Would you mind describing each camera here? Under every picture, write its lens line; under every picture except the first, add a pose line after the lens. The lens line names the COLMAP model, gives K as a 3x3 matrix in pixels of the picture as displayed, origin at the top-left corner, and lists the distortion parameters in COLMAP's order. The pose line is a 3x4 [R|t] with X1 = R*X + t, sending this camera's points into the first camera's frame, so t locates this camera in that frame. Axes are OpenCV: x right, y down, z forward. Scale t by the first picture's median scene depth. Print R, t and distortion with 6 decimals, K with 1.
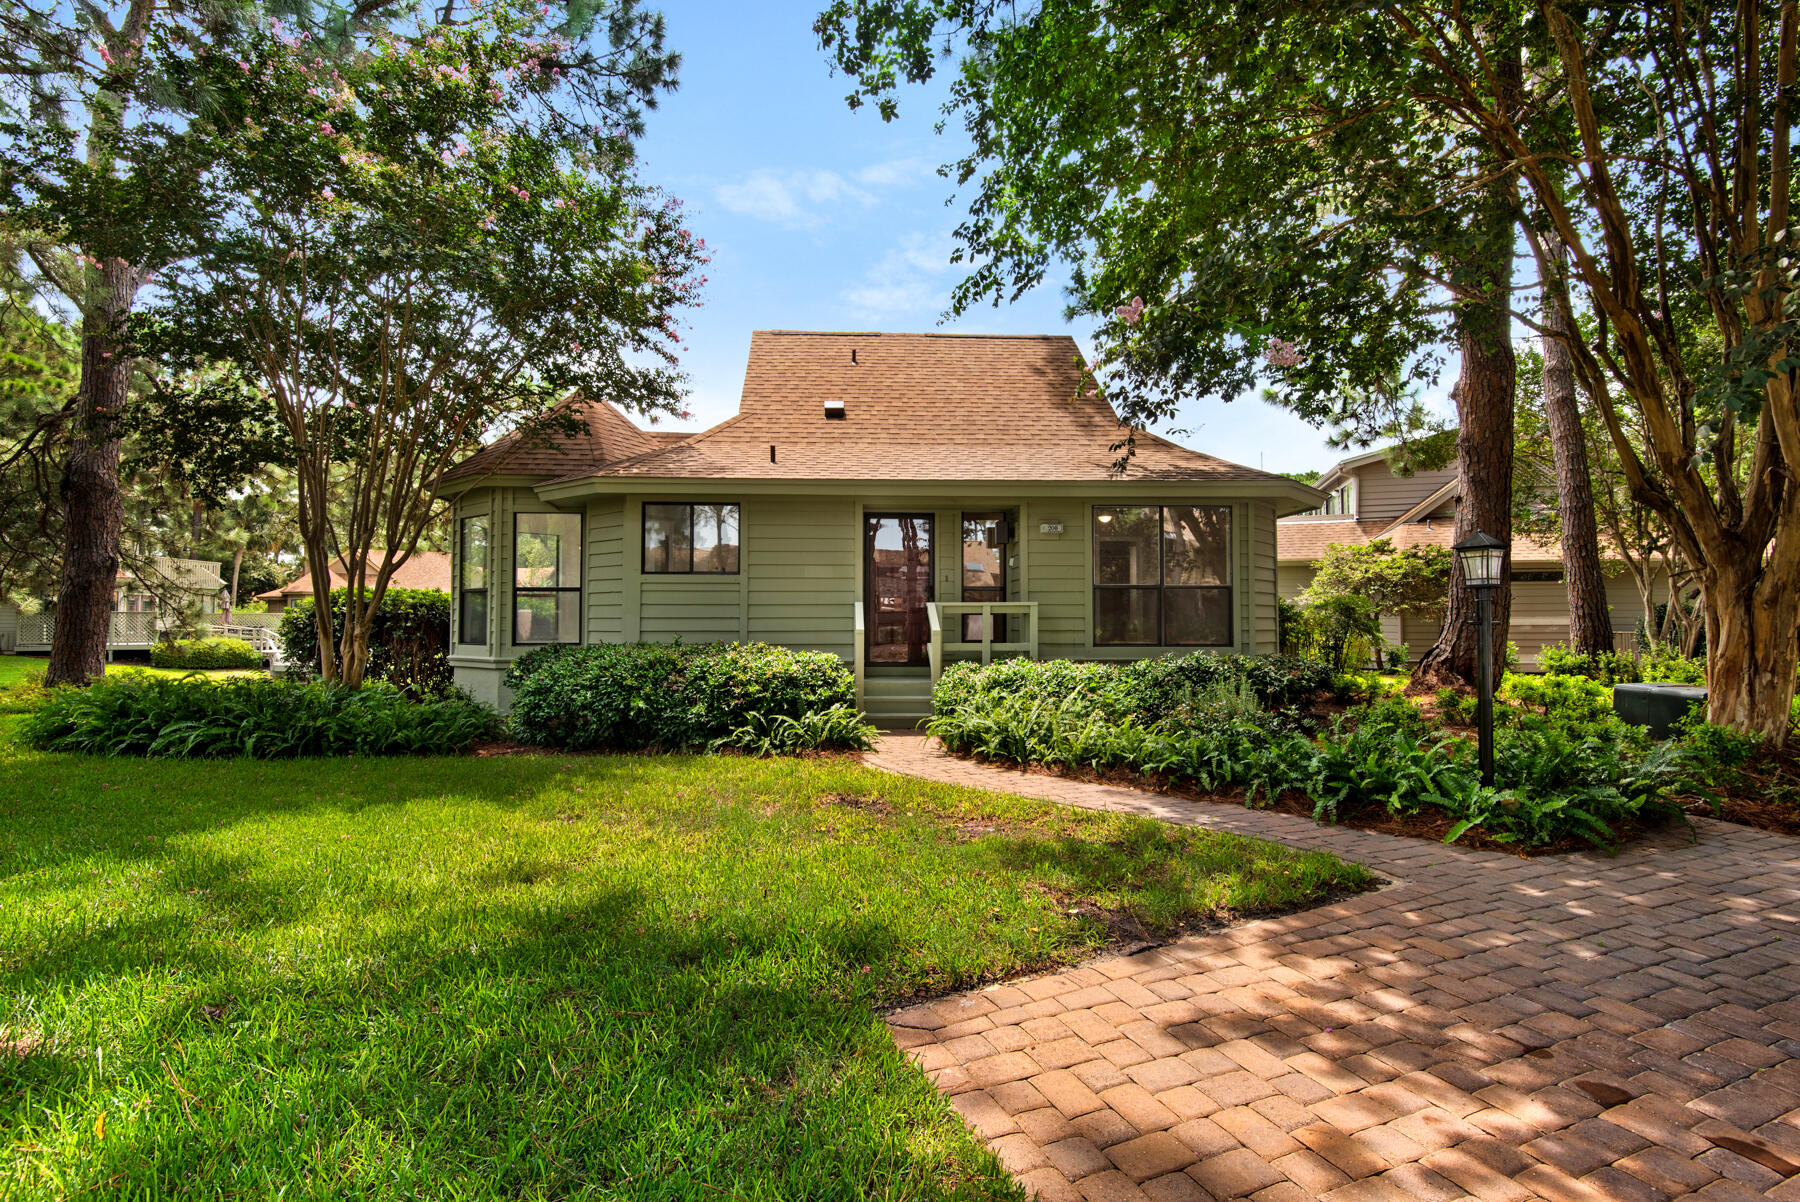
lens RADIAL K [[898.8, 0, 902.3], [0, 898.8, 592.0], [0, 0, 1]] dist [0.016029, -0.000264]
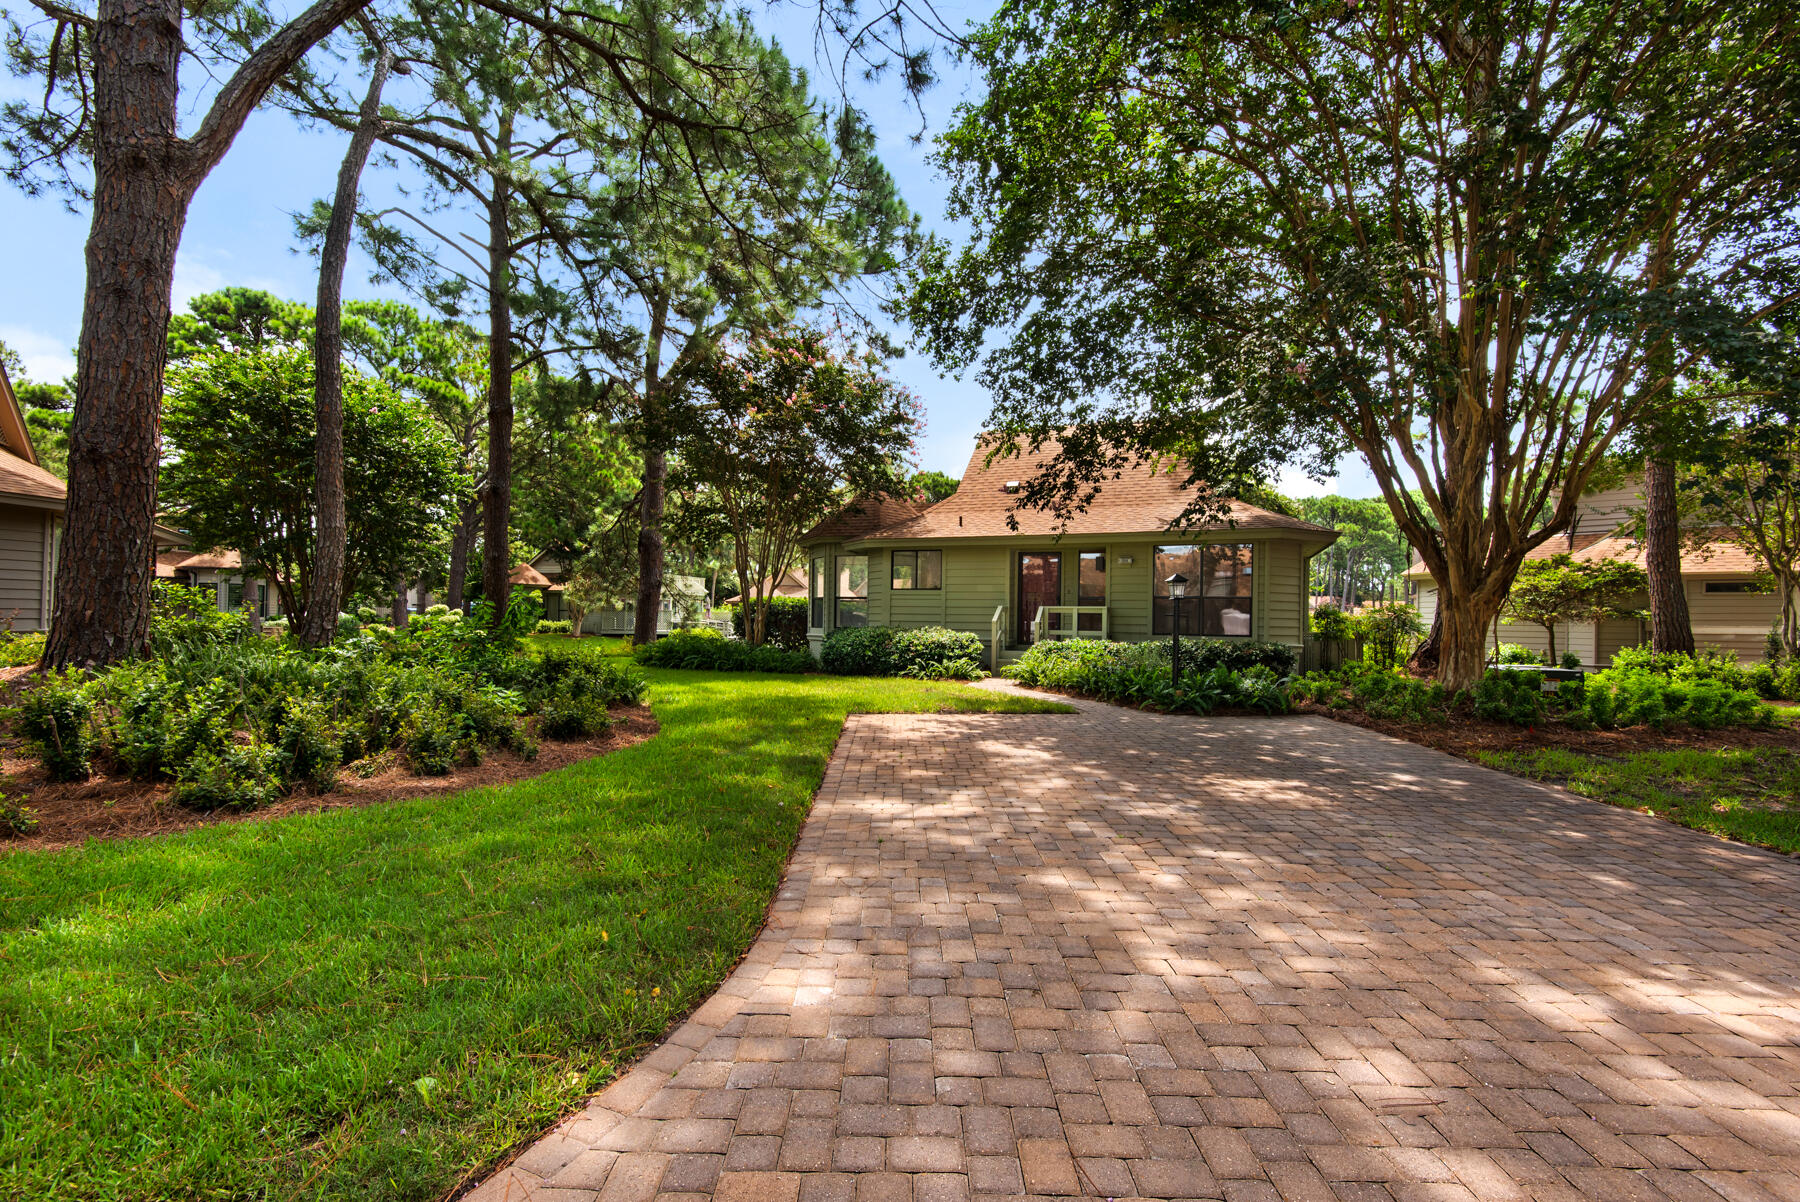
lens RADIAL K [[837.8, 0, 899.1], [0, 837.8, 604.1], [0, 0, 1]] dist [0.003958, -0.000306]
pose [[0.914183, 0.006894, -0.405244, 0.428025], [-0.004478, 0.999966, 0.006911, -0.002234], [0.405278, -0.004503, 0.914183, -0.569771]]
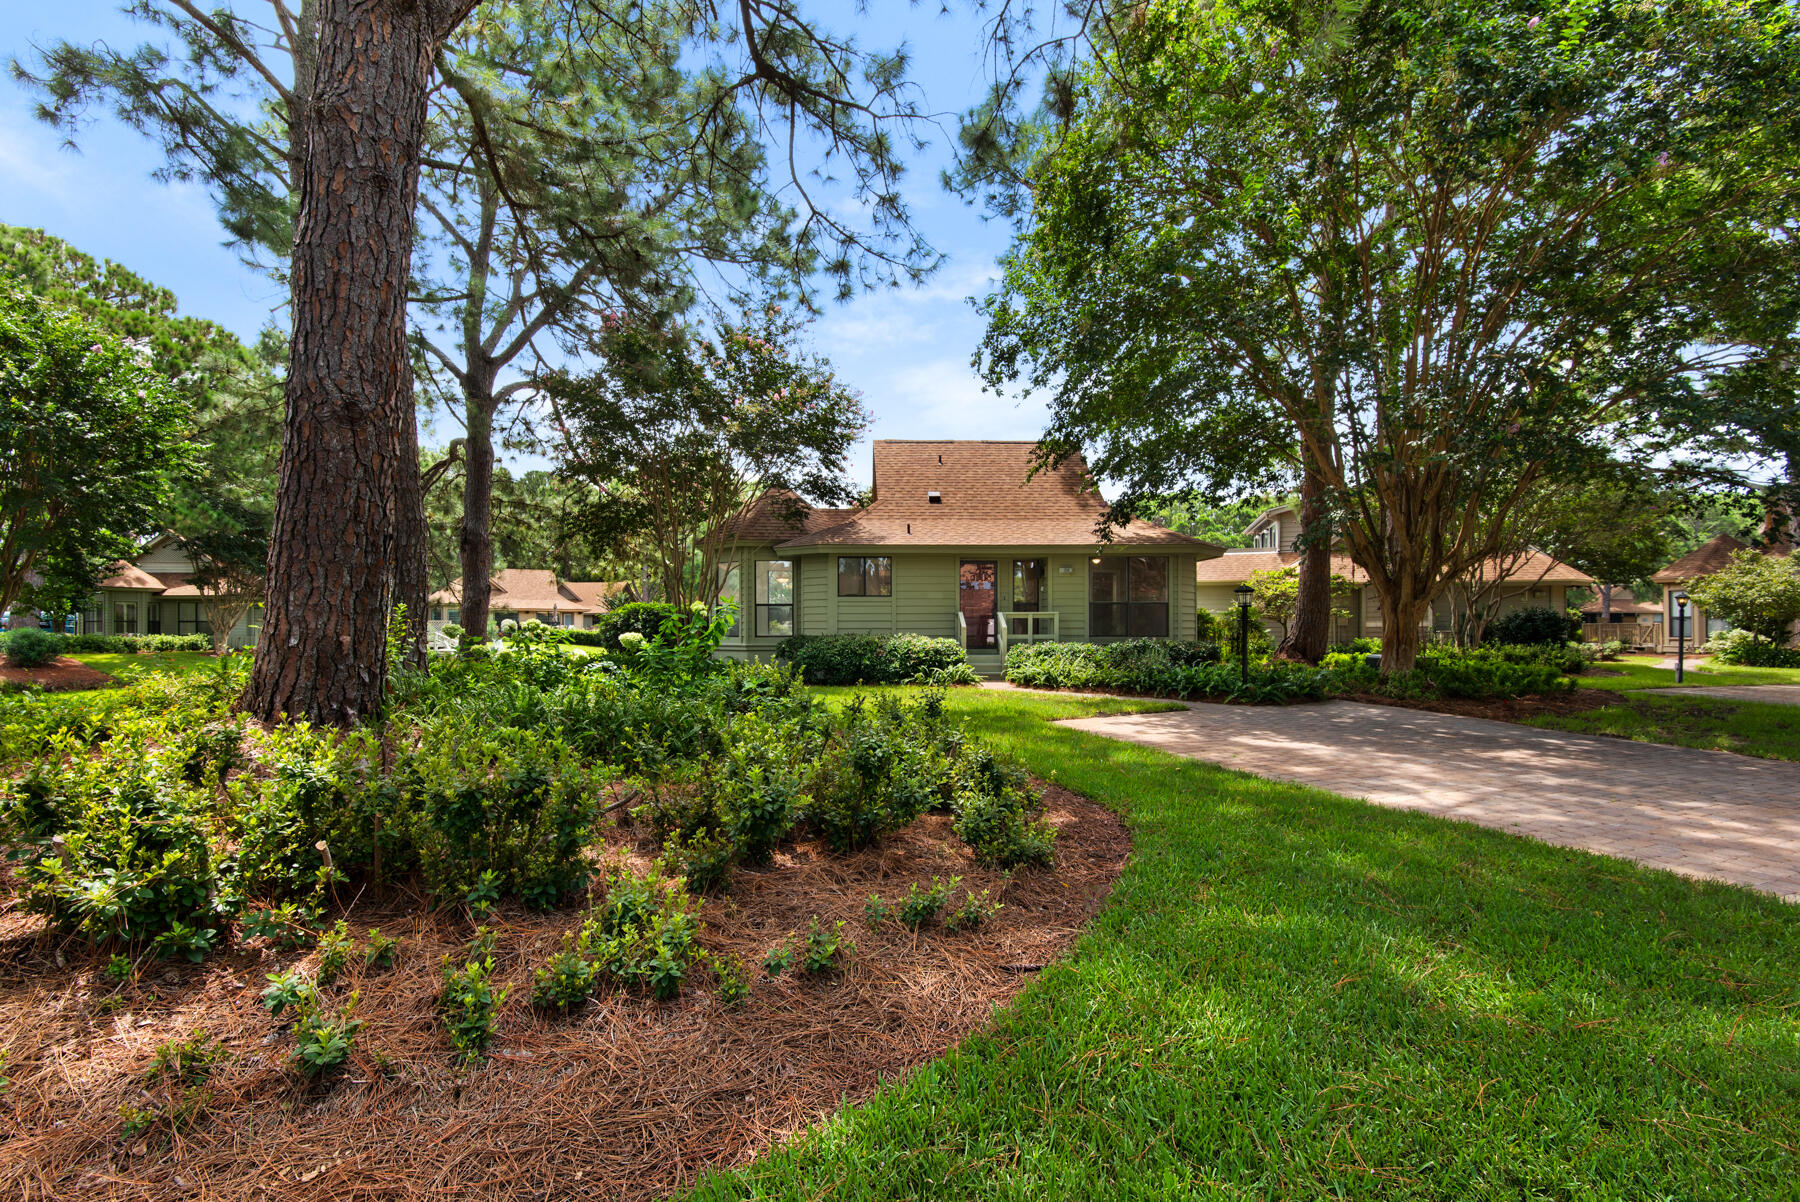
lens RADIAL K [[837.8, 0, 906.9], [0, 837.8, 614.1], [0, 0, 1]] dist [0.003958, -0.000306]
pose [[1.000000, -0.000706, -0.000139, -0.154802], [0.000708, 0.999893, 0.014596, -0.009112], [0.000128, -0.014596, 0.999893, -0.689832]]
